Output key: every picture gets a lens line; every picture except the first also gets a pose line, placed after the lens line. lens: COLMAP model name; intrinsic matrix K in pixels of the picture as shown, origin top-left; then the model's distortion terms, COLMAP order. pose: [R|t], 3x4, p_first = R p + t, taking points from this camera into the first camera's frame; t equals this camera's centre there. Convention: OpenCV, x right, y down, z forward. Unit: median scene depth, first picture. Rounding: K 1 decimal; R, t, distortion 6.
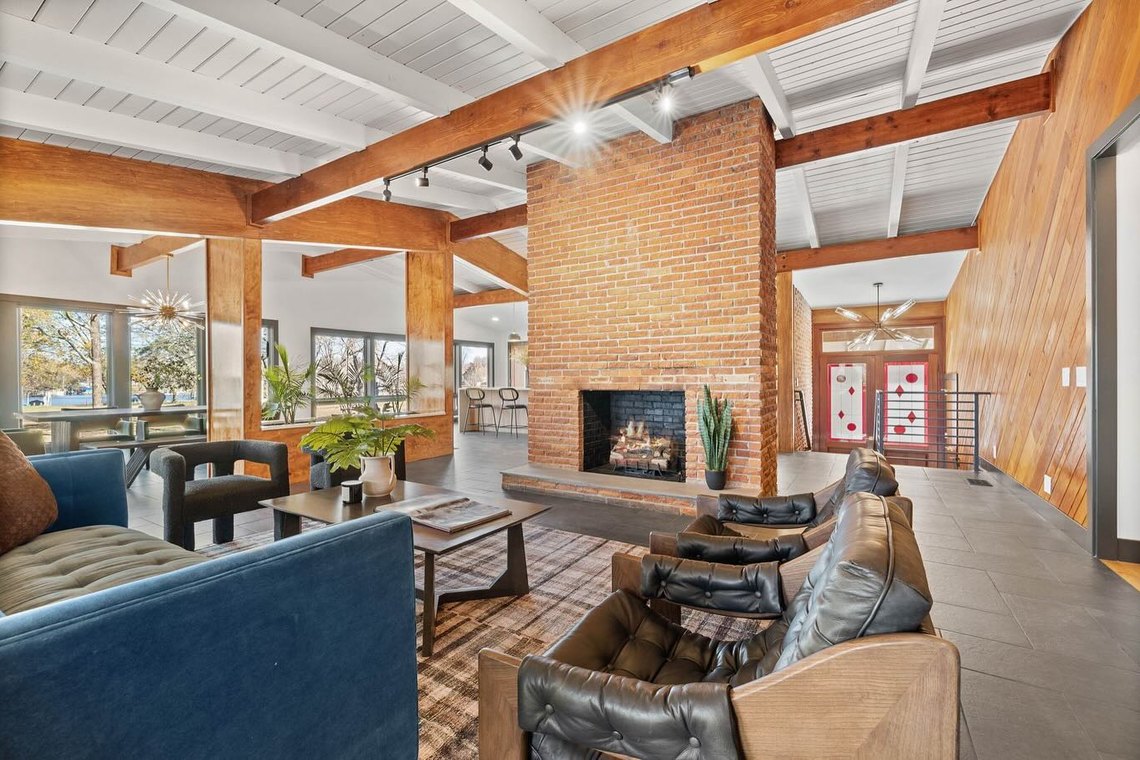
lens RADIAL K [[504.2, 0, 569.9], [0, 504.2, 380.5], [0, 0, 1]] dist [0.000814, 0.000038]
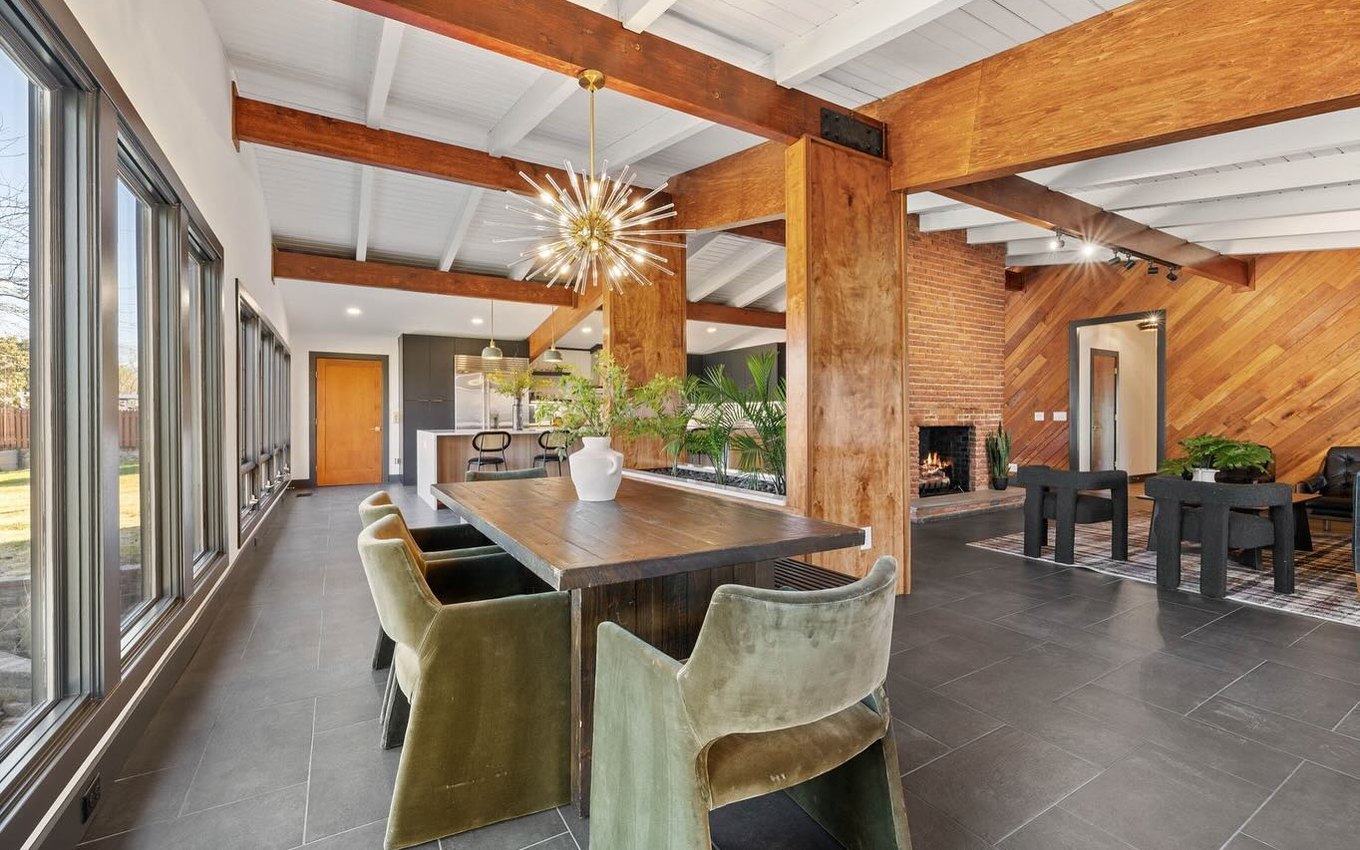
lens RADIAL K [[566.2, 0, 679.4], [0, 566.2, 418.9], [0, 0, 1]] dist [-0.001962, -0.000056]
pose [[0.424026, -0.007368, 0.905620, -1.437630], [0.002212, 0.999972, 0.007100, -0.009609], [-0.905647, -0.001008, 0.424031, 0.998753]]
